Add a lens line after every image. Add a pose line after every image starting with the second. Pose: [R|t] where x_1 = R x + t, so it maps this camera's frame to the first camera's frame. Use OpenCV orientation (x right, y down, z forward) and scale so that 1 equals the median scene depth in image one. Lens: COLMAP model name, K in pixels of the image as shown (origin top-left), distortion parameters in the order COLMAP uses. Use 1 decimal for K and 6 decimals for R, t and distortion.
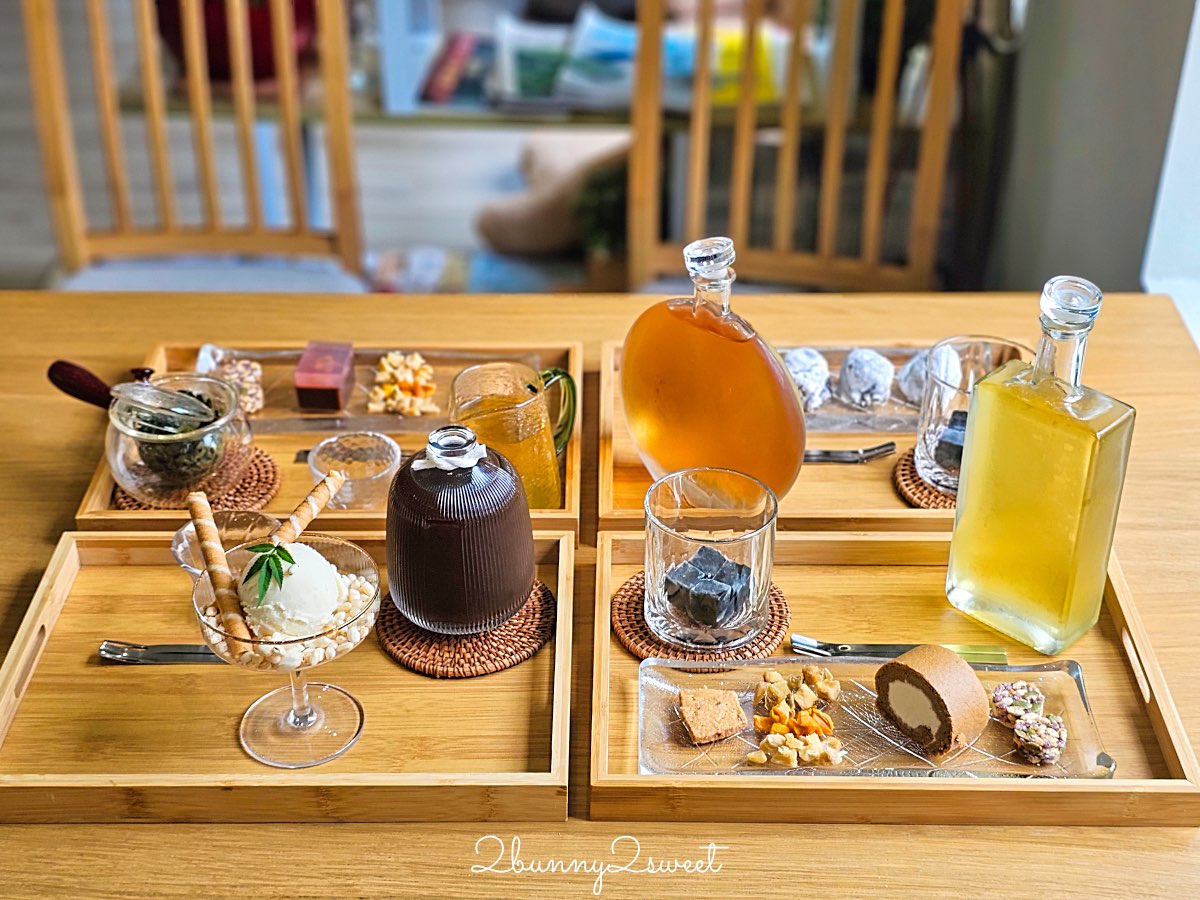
lens RADIAL K [[1655.8, 0, 600.0], [0, 1655.8, 450.0], [0, 0, 1]] dist [0.122359, -0.398760]
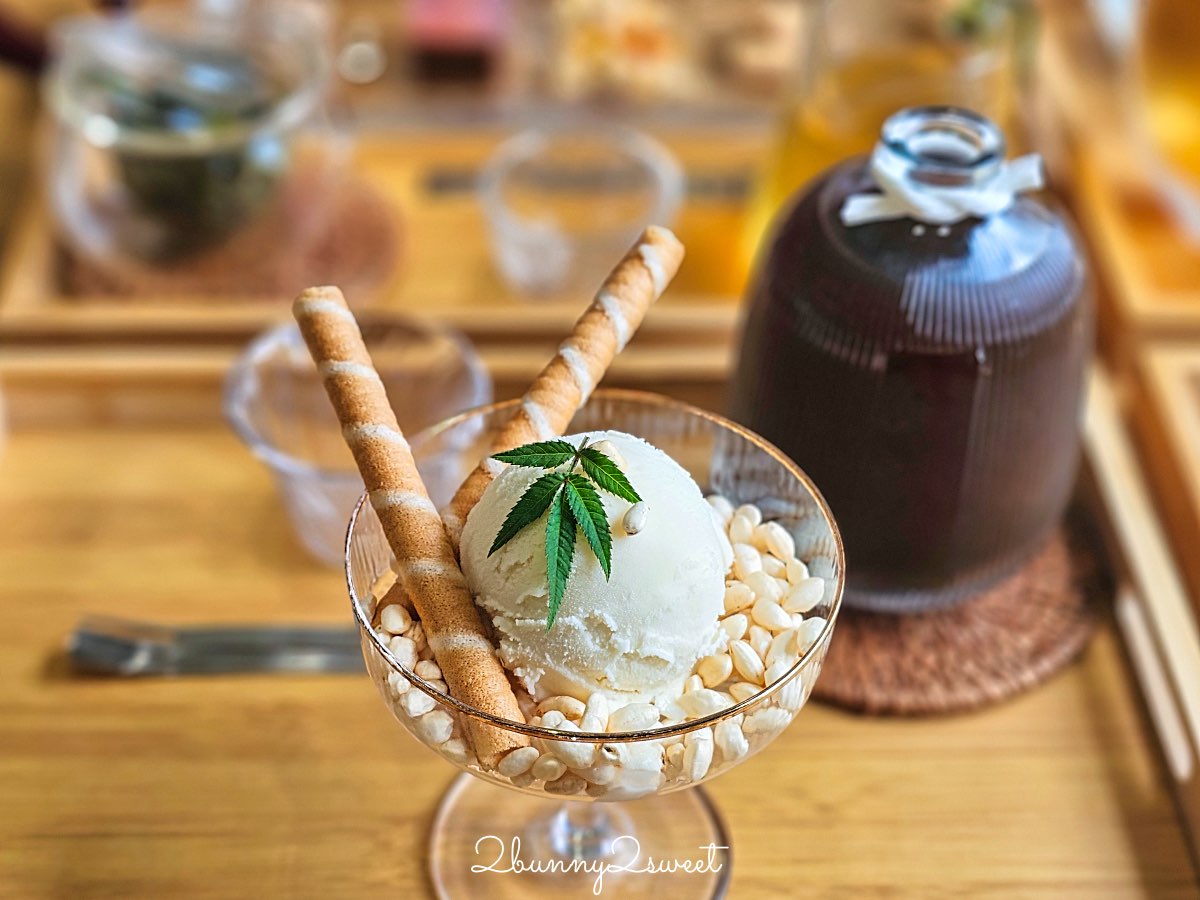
lens RADIAL K [[1793.6, 0, 564.4], [0, 1793.6, 493.9], [0, 0, 1]] dist [0.184787, -0.577138]
pose [[0.999821, -0.004270, 0.018457, -0.190306], [0.000938, 0.984233, 0.176876, -0.000861], [-0.018921, -0.176827, 0.984060, 0.573727]]
